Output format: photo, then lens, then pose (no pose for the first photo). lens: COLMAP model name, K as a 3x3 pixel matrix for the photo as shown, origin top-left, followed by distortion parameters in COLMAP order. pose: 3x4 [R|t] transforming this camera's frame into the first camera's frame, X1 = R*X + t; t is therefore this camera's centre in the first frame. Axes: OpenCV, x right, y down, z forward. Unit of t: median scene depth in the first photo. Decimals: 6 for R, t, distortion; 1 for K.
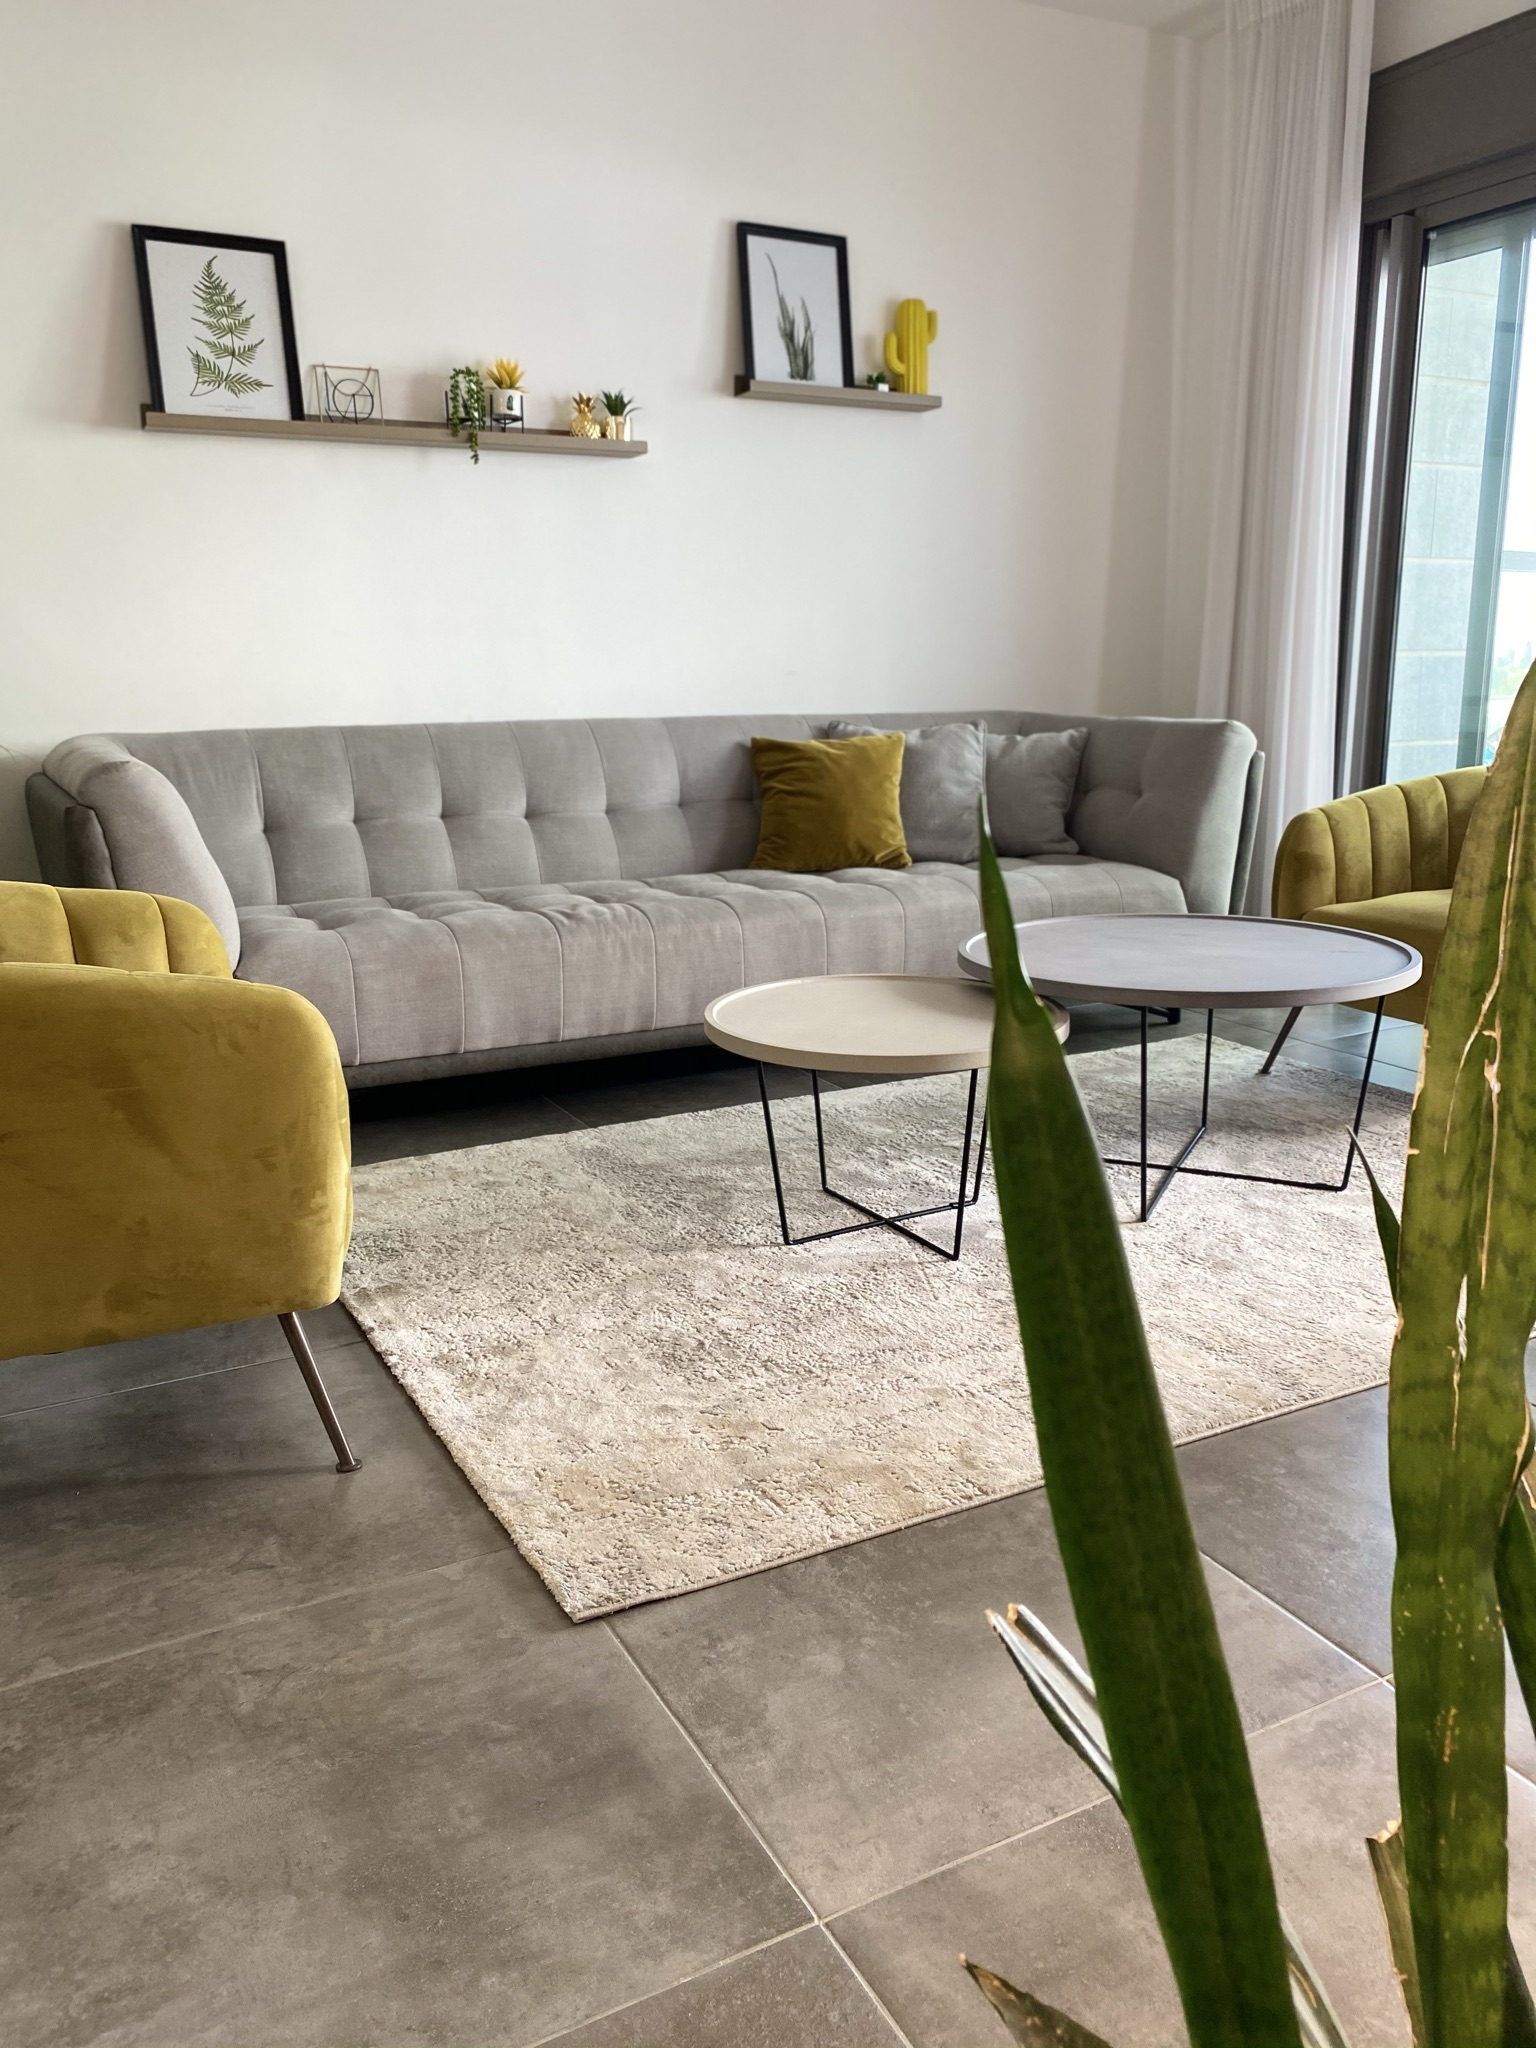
lens RADIAL K [[1570.5, 0, 773.9], [0, 1570.5, 1016.8], [0, 0, 1]] dist [0.006957, -0.012133]
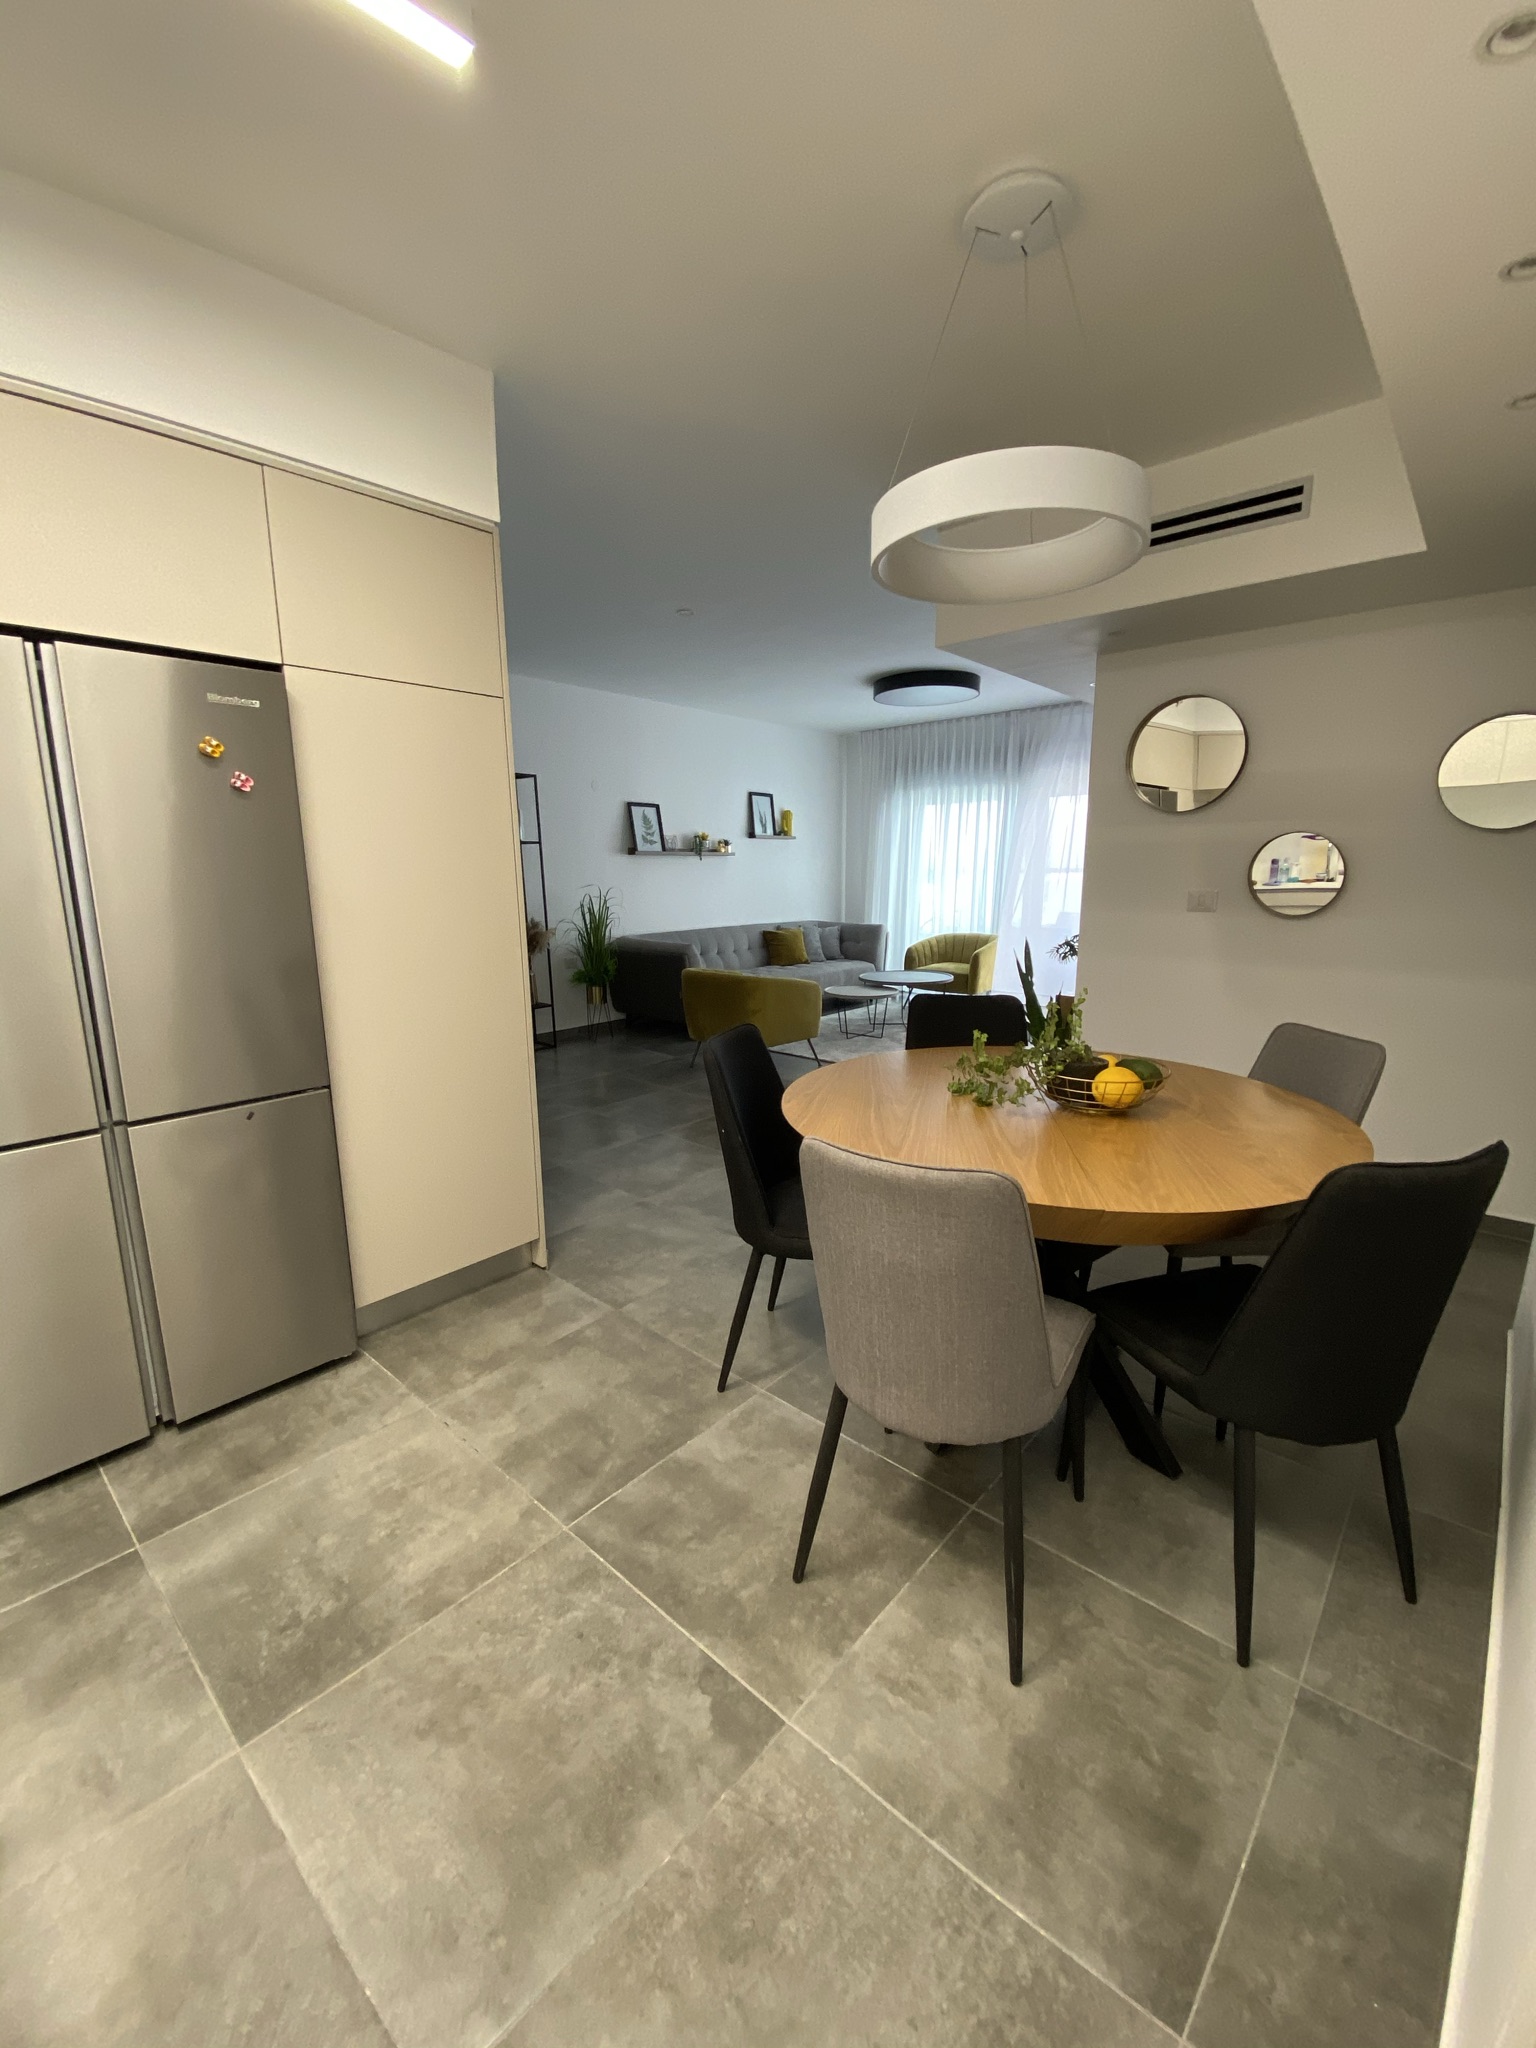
lens RADIAL K [[827.7, 0, 764.6], [0, 827.7, 1024.2], [0, 0, 1]] dist [0.032566, -0.000192]
pose [[0.942383, -0.056242, 0.329774, -0.688344], [0.063815, 0.997888, -0.012173, 0.071822], [-0.328392, 0.032516, 0.943982, -0.874029]]
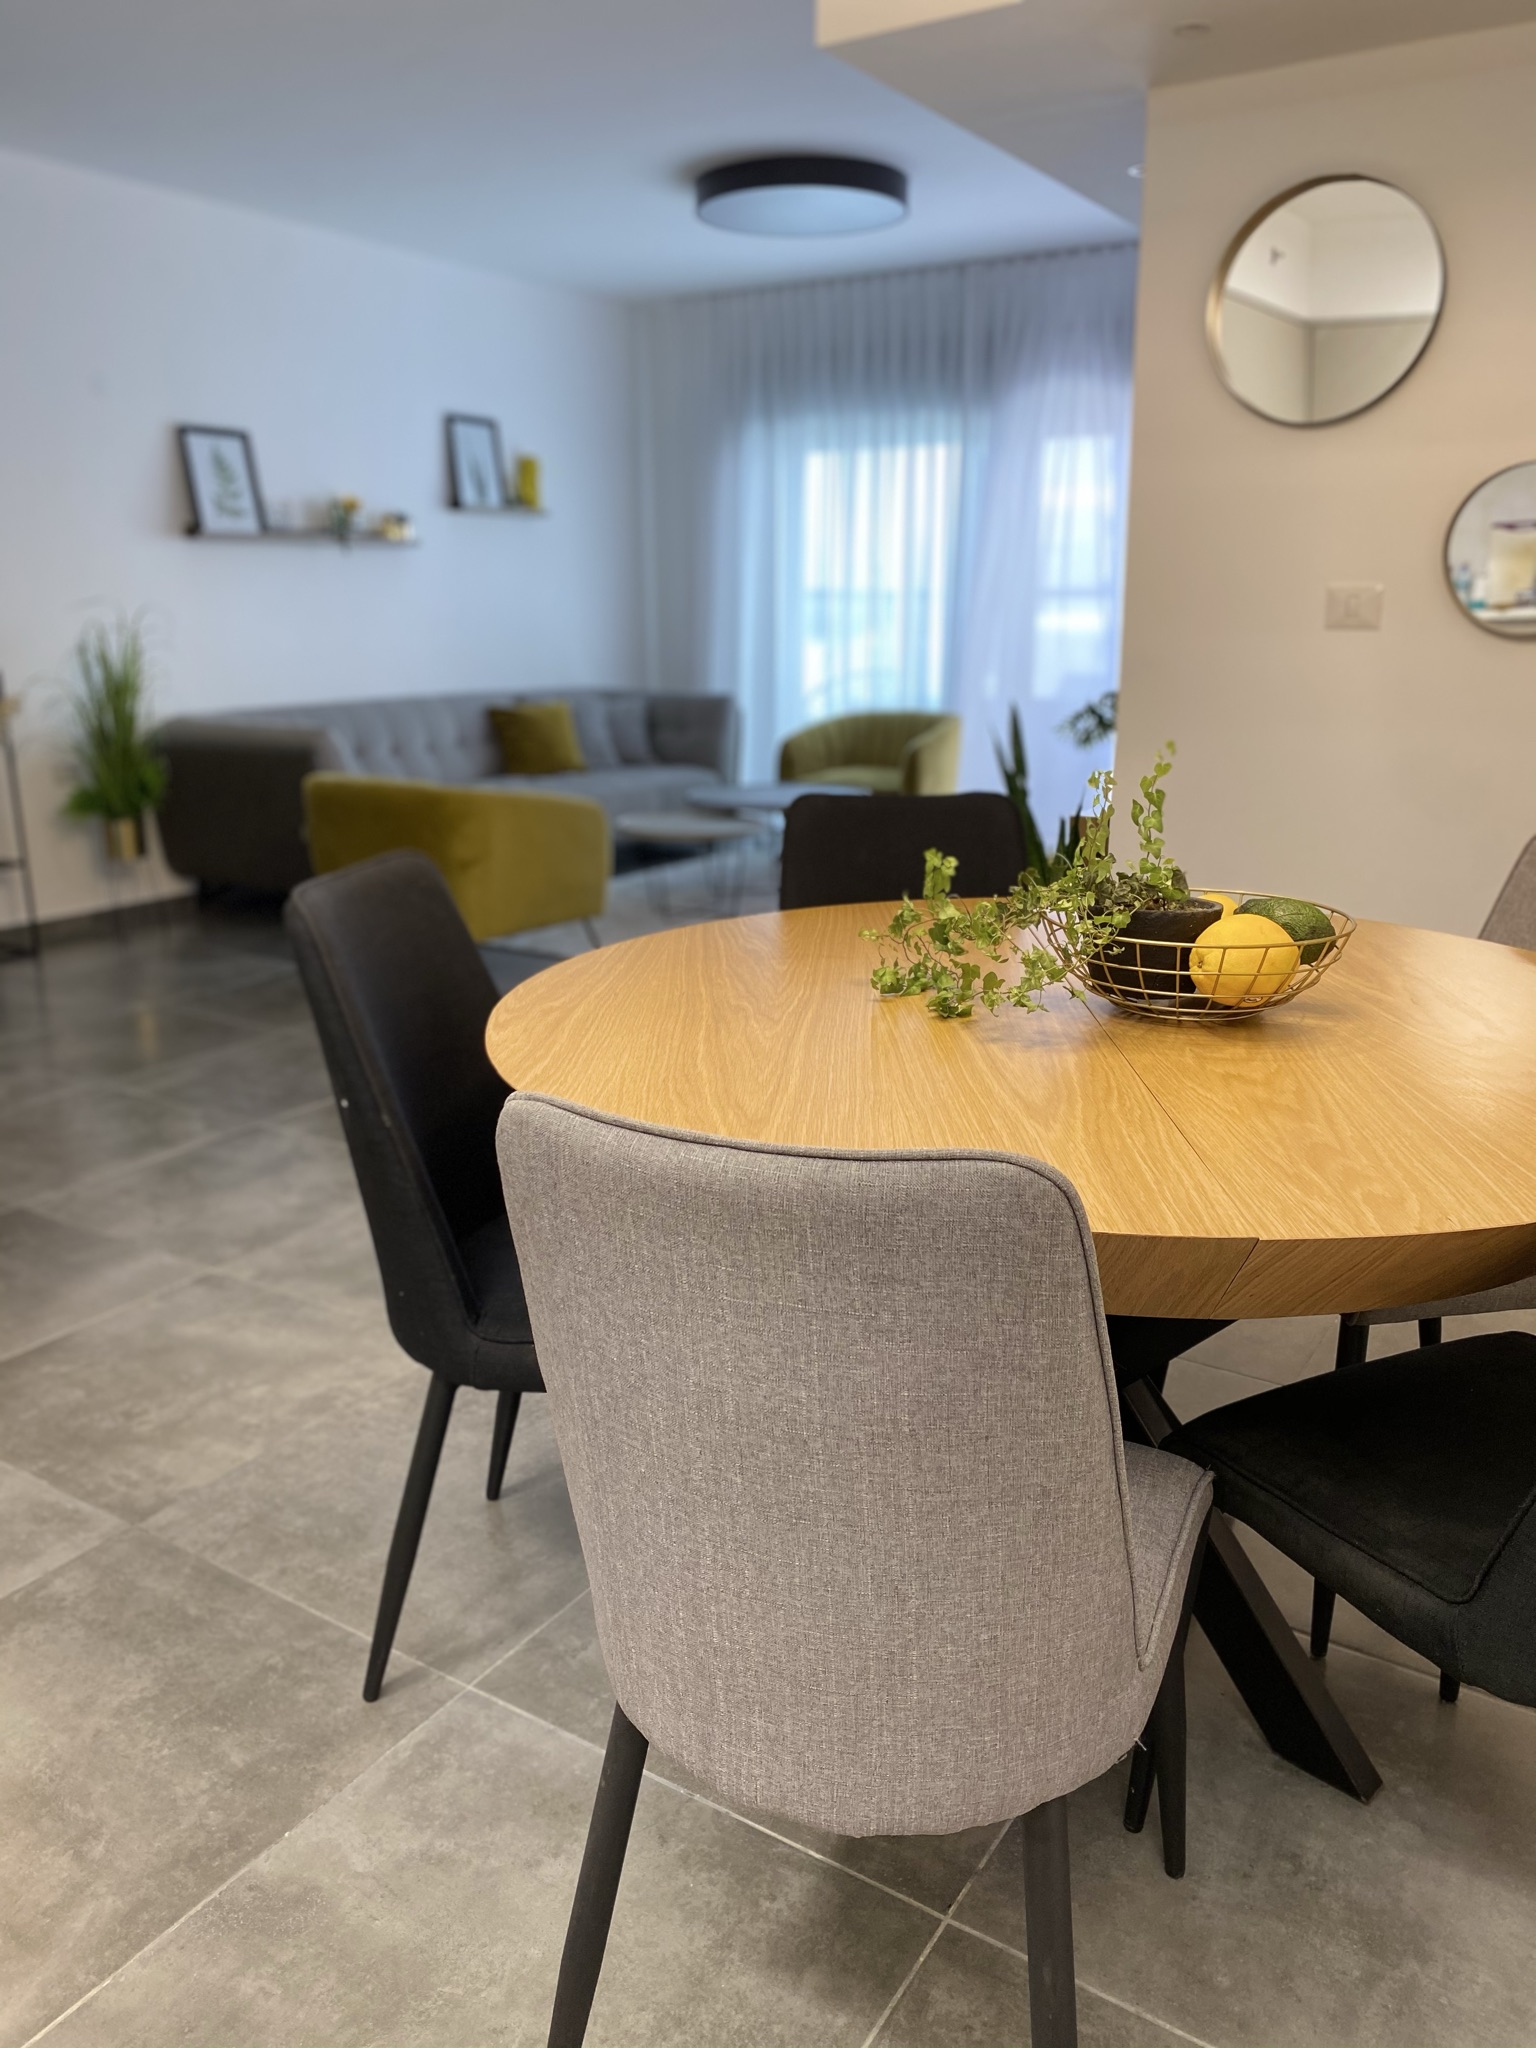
lens RADIAL K [[1570.5, 0, 770.4], [0, 1570.5, 1029.7], [0, 0, 1]] dist [0.006957, -0.012133]
pose [[0.875672, -0.115593, 0.468867, -0.637600], [0.090818, 0.993024, 0.075201, 0.091452], [-0.474289, -0.023269, 0.880062, -0.783830]]
